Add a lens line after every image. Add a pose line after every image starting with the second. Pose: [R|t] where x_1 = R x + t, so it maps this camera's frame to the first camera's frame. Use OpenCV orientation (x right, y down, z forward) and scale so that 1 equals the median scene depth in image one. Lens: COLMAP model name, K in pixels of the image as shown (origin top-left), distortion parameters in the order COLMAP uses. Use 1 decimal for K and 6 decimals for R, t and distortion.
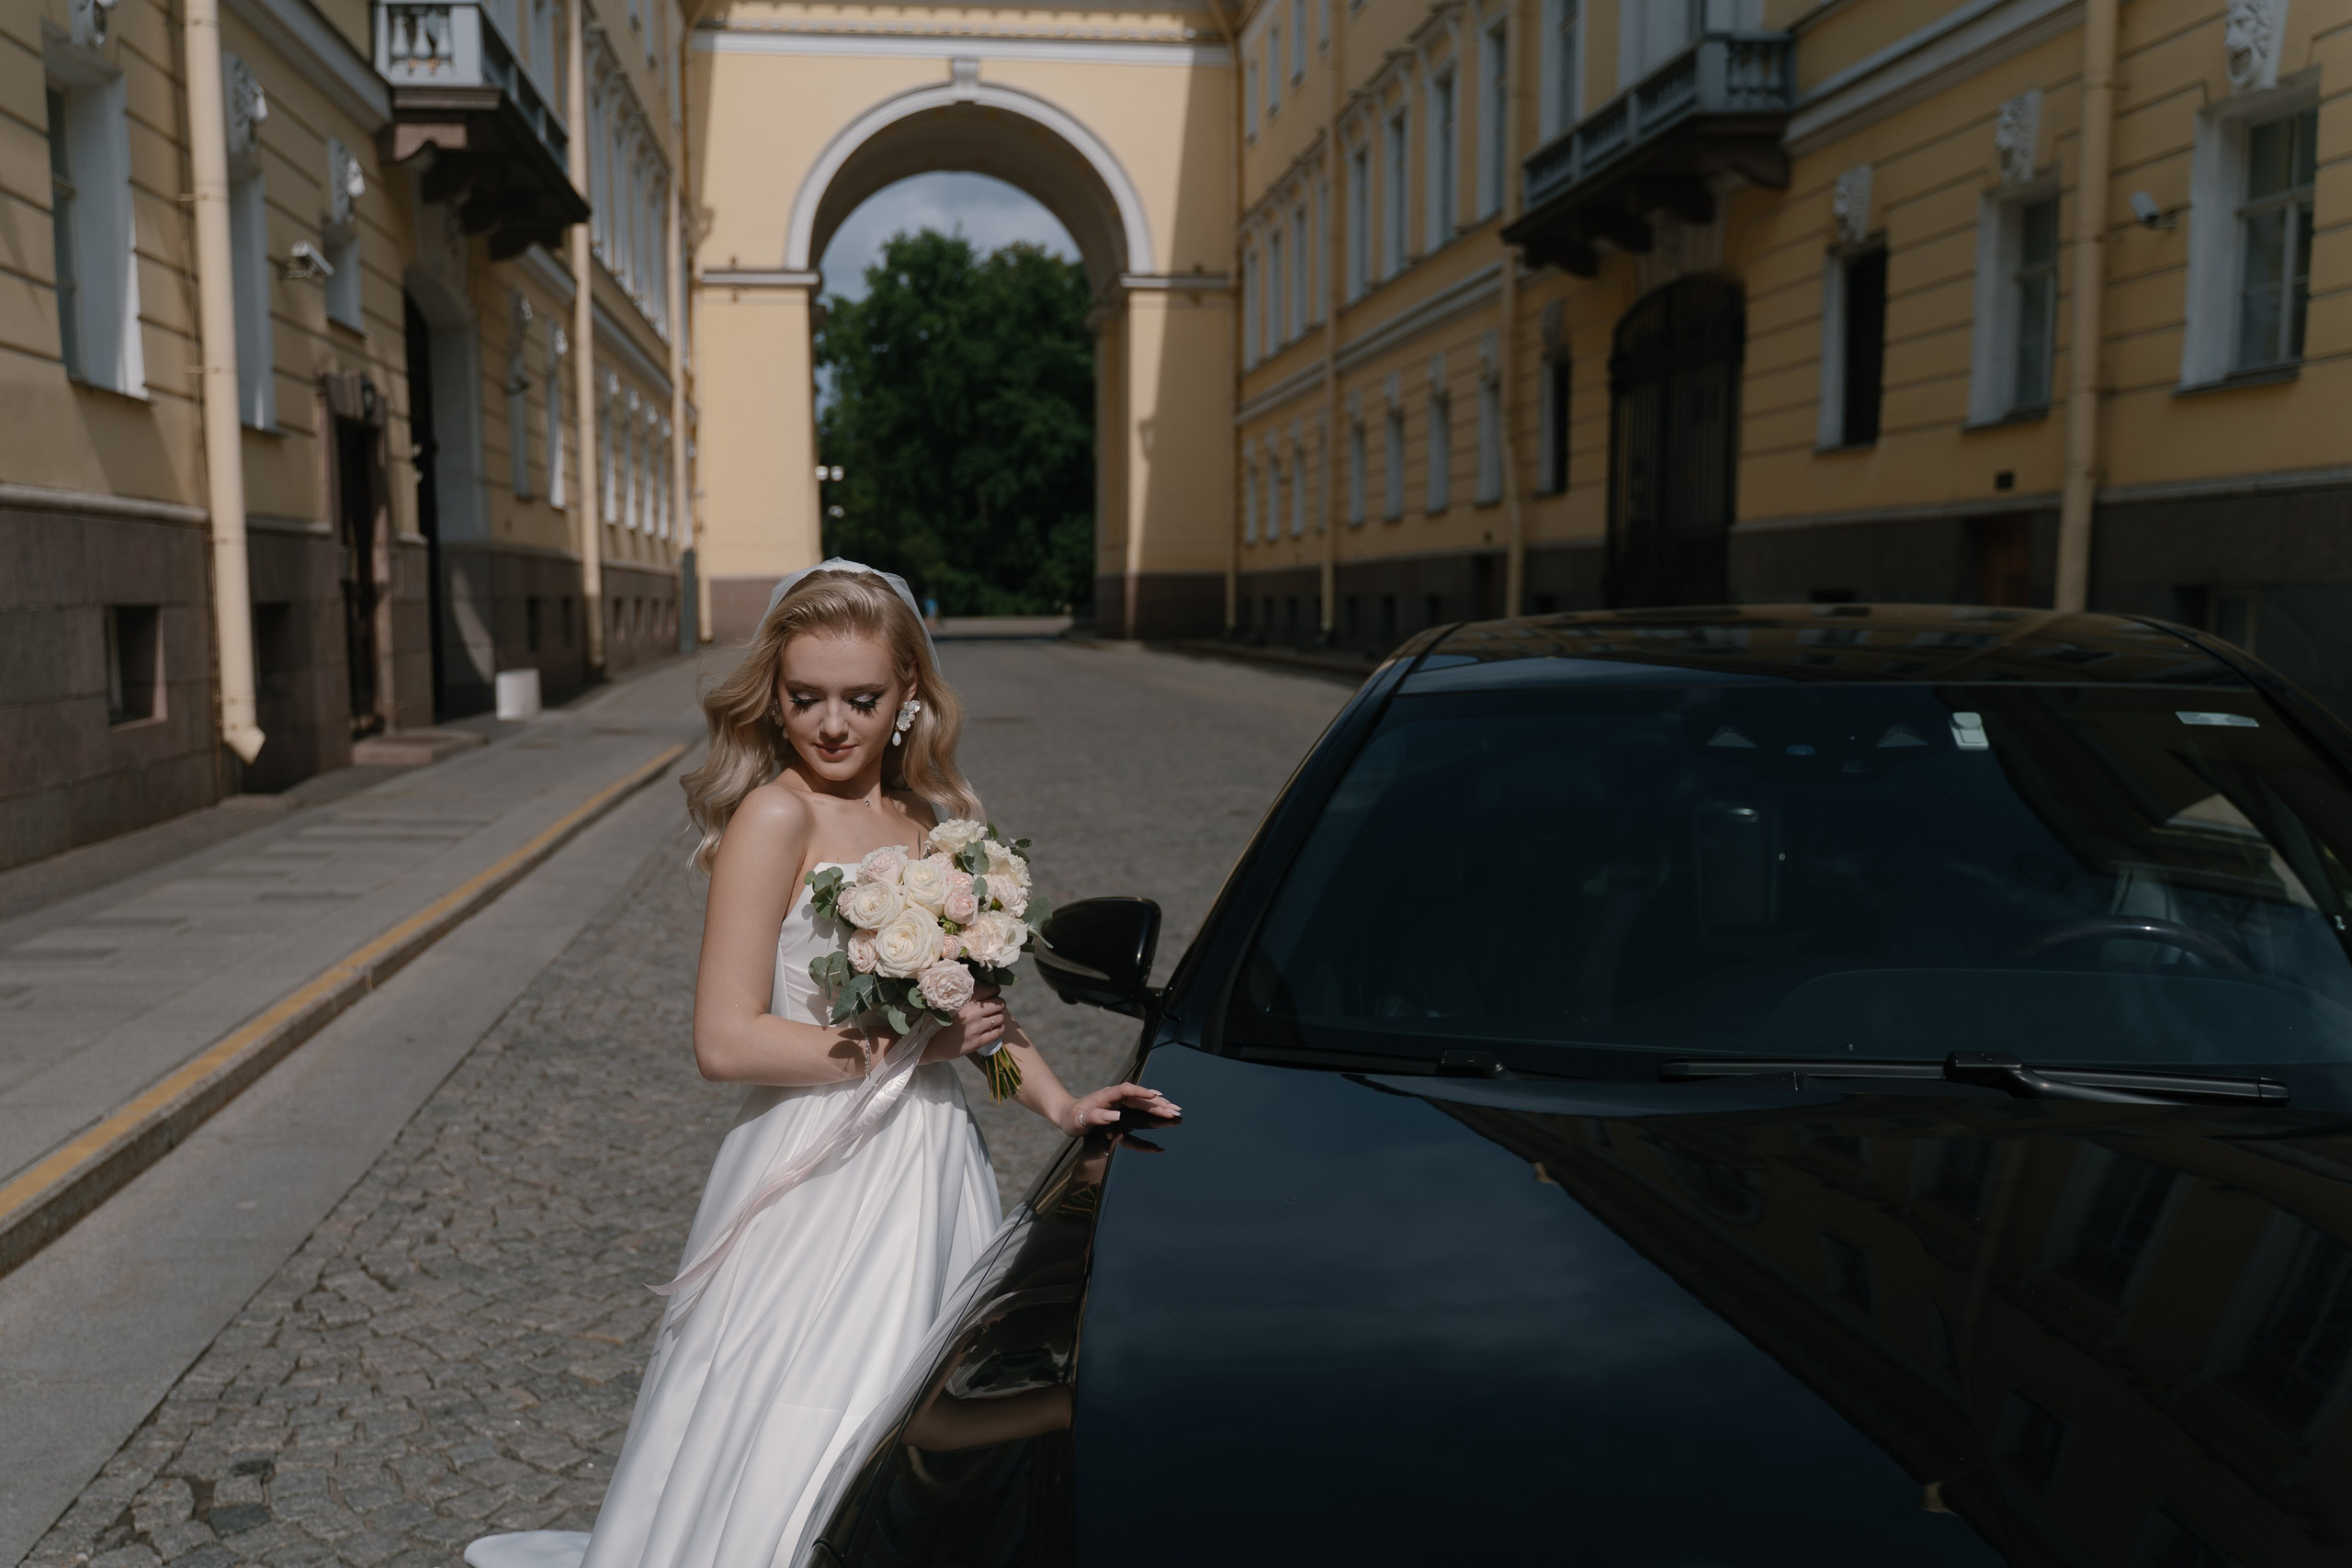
lens RADIAL K [[2118.4, 0, 1047.1], [0, 2118.4, 884.1], [0, 0, 1]] dist [-0.014542, -0.001522]
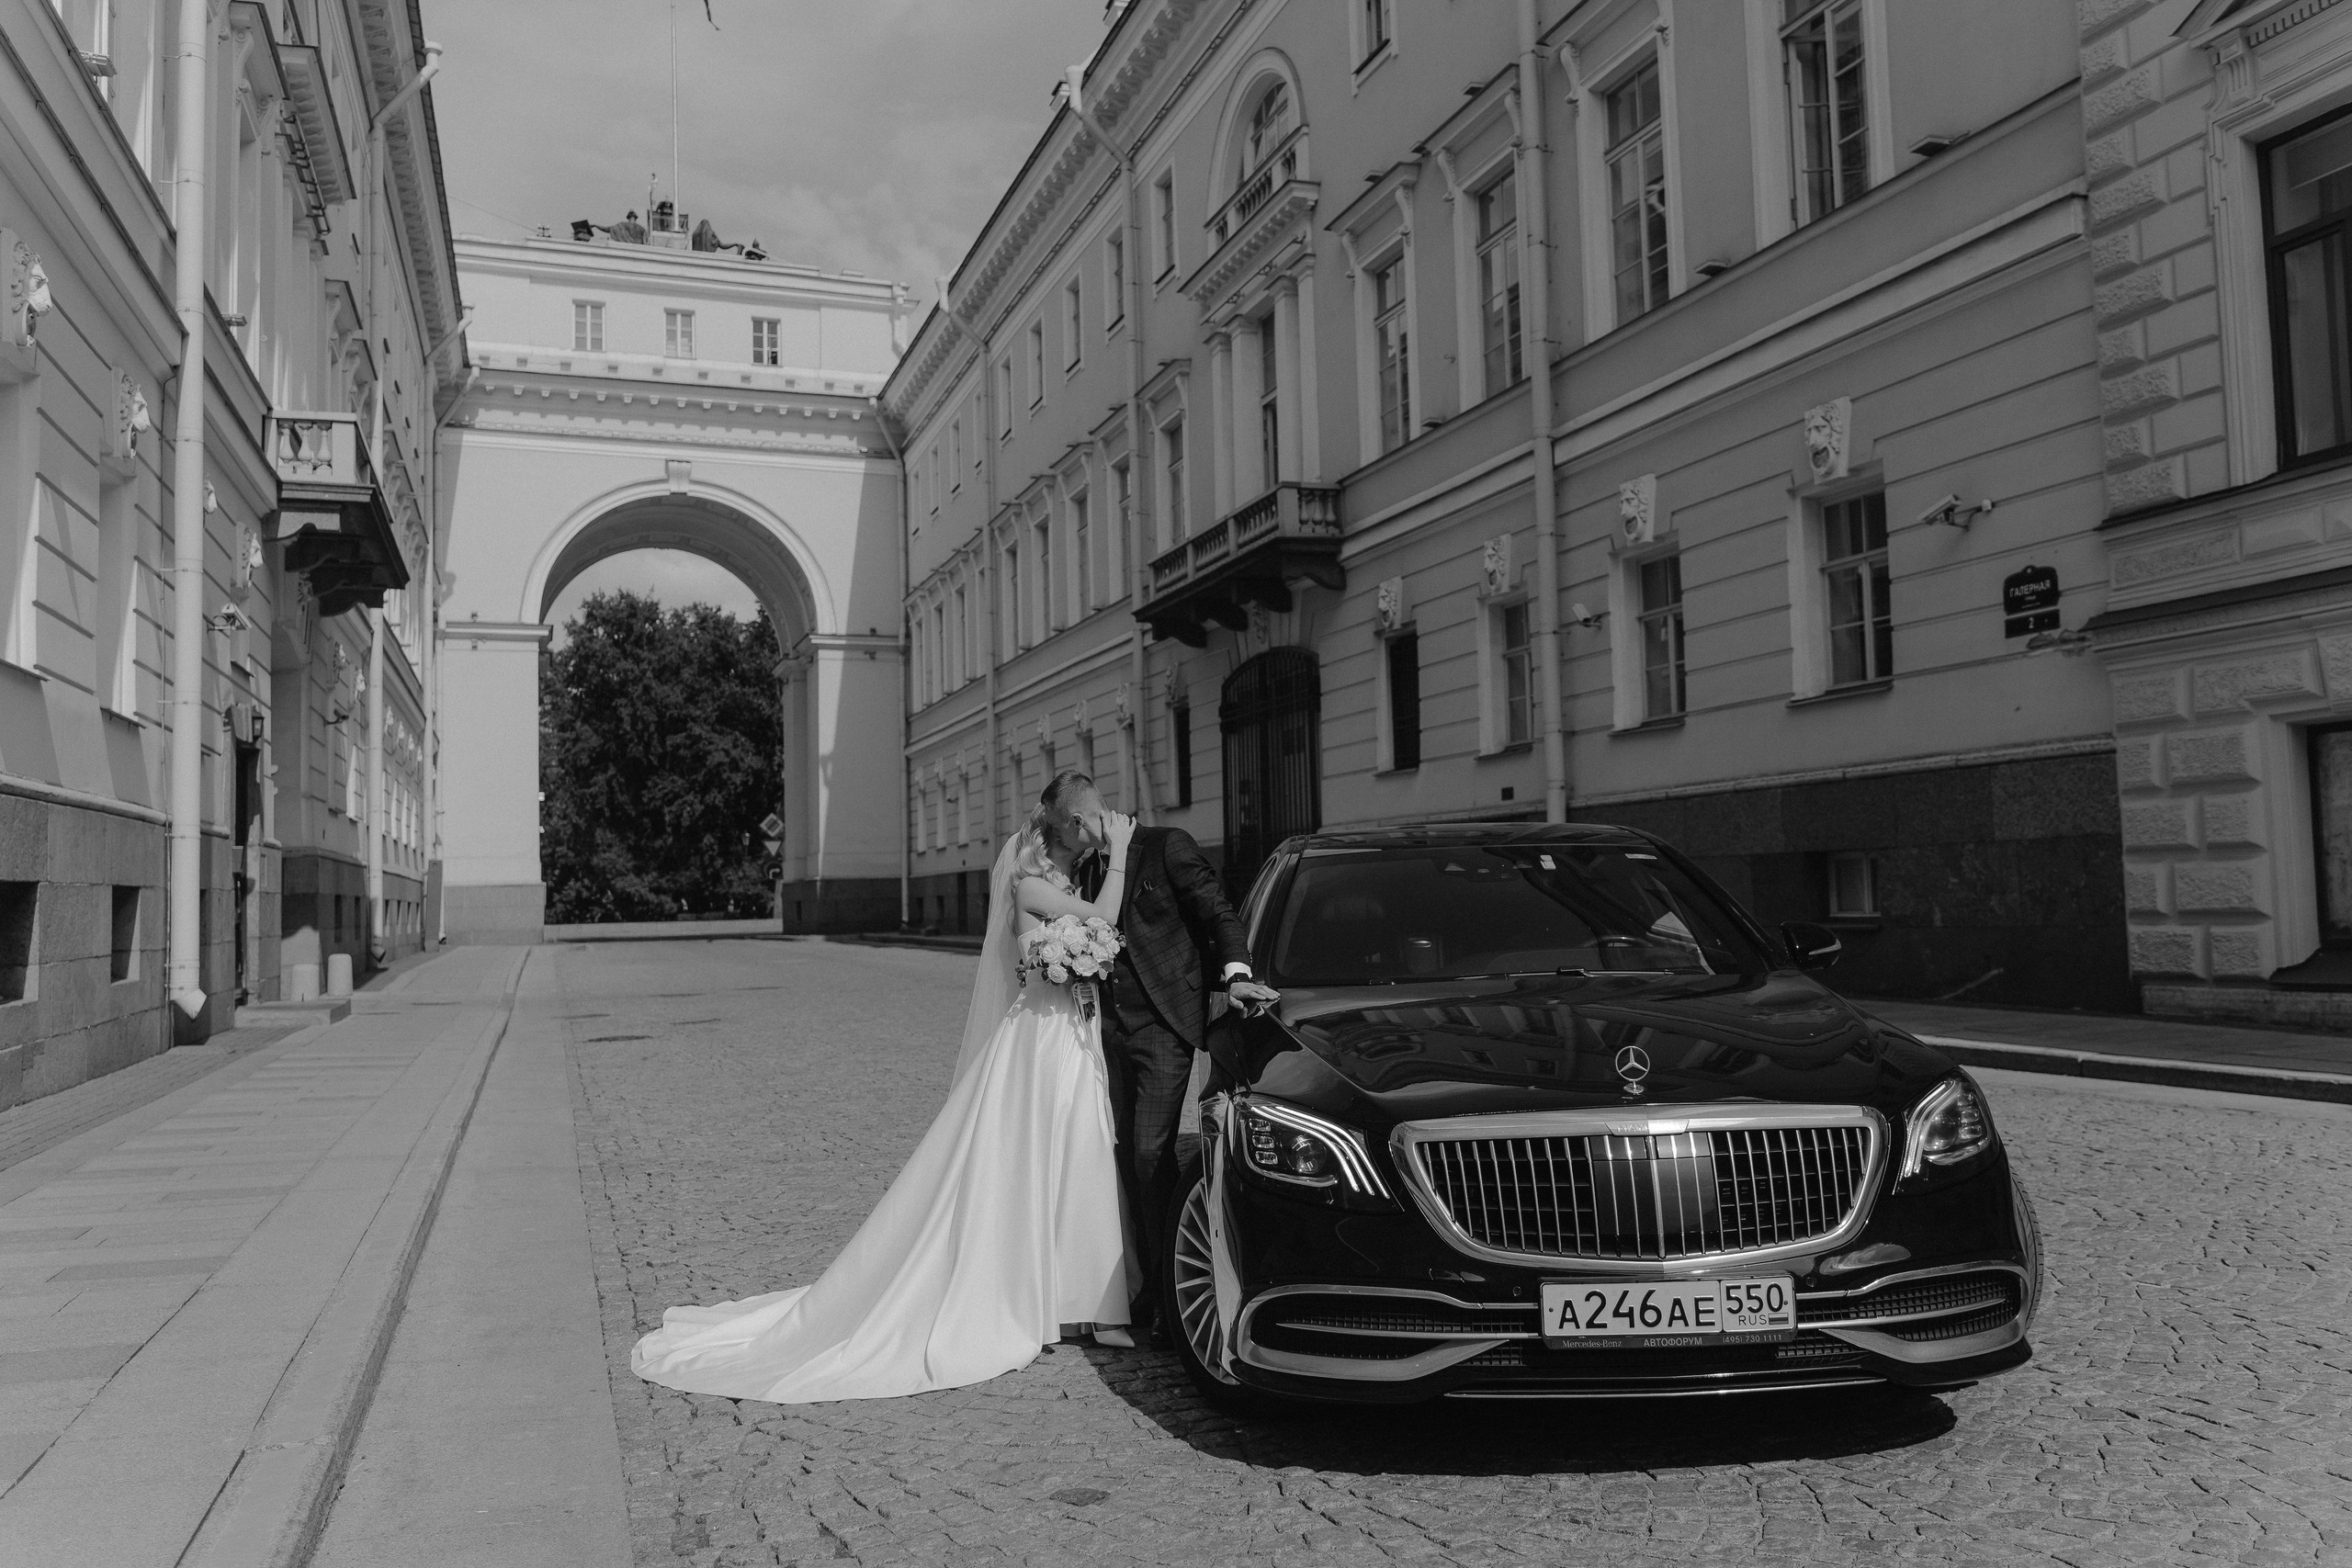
lens RADIAL K [[1855.2, 0, 1173.5], [0, 1855.2, 776.5], [0, 0, 1]] dist [-0.011141, -0.000773]
pose [[0.969123, 0.003239, 0.246557, -0.050269], [0.046754, 0.979361, -0.196637, 0.022764], [-0.242105, 0.202093, 0.948970, -0.093267]]
